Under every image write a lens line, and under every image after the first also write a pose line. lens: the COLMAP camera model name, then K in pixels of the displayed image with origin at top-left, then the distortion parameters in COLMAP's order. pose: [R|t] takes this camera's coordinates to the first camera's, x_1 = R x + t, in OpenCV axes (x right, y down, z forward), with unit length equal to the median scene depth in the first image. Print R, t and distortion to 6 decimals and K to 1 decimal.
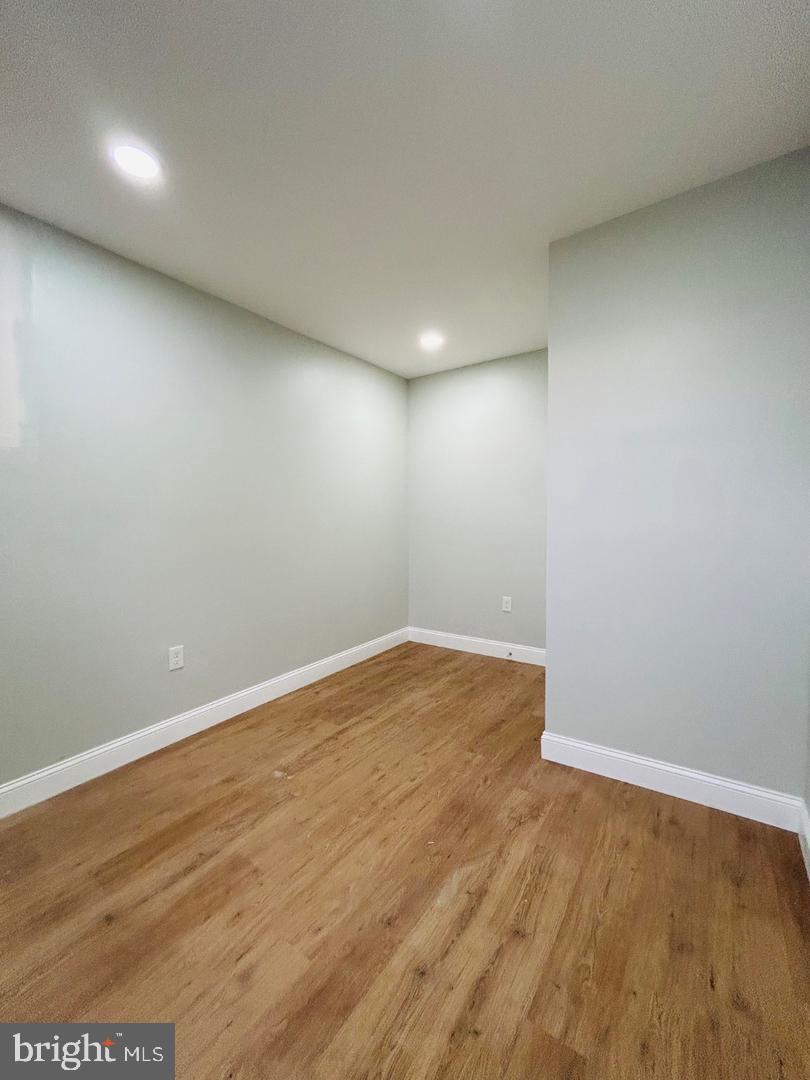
lens RADIAL K [[437.7, 0, 405.0], [0, 437.7, 540.0], [0, 0, 1]] dist [-0.000713, 0.001008]
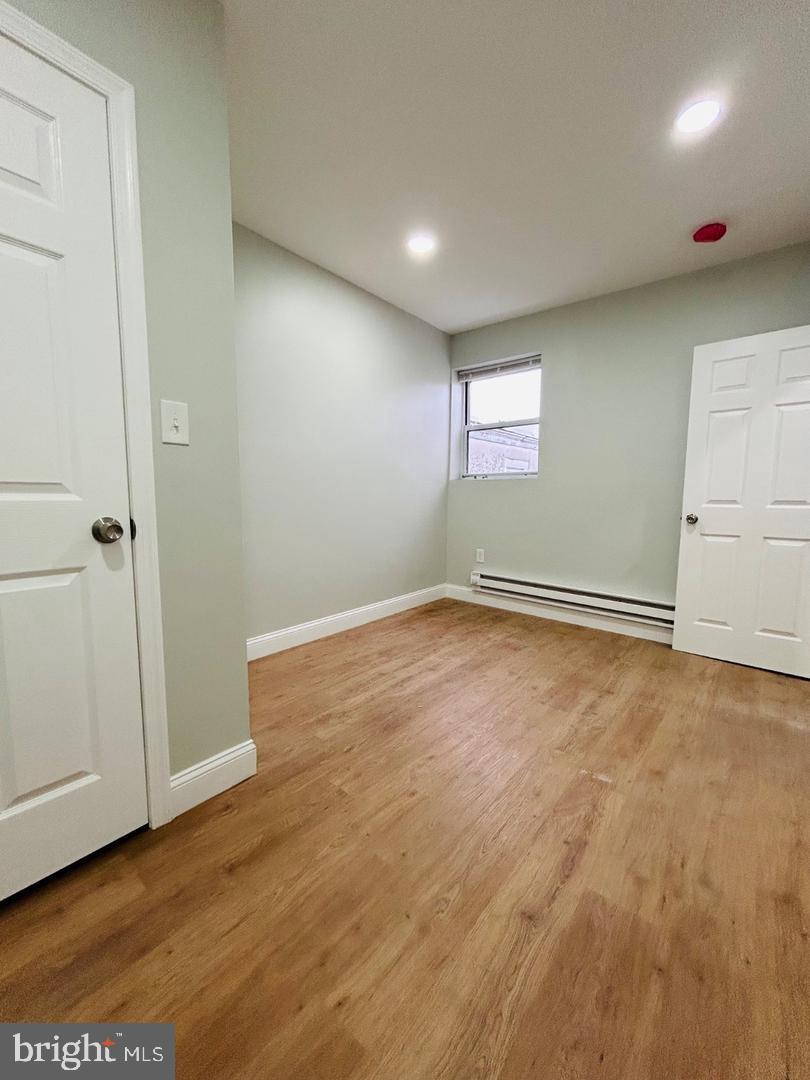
lens RADIAL K [[437.7, 0, 405.0], [0, 437.7, 540.0], [0, 0, 1]] dist [-0.000713, 0.001008]
pose [[-0.997395, -0.009645, 0.071488, 0.014982], [0.001850, 0.987275, 0.159011, -0.011979], [-0.072112, 0.158729, -0.984685, 2.064251]]
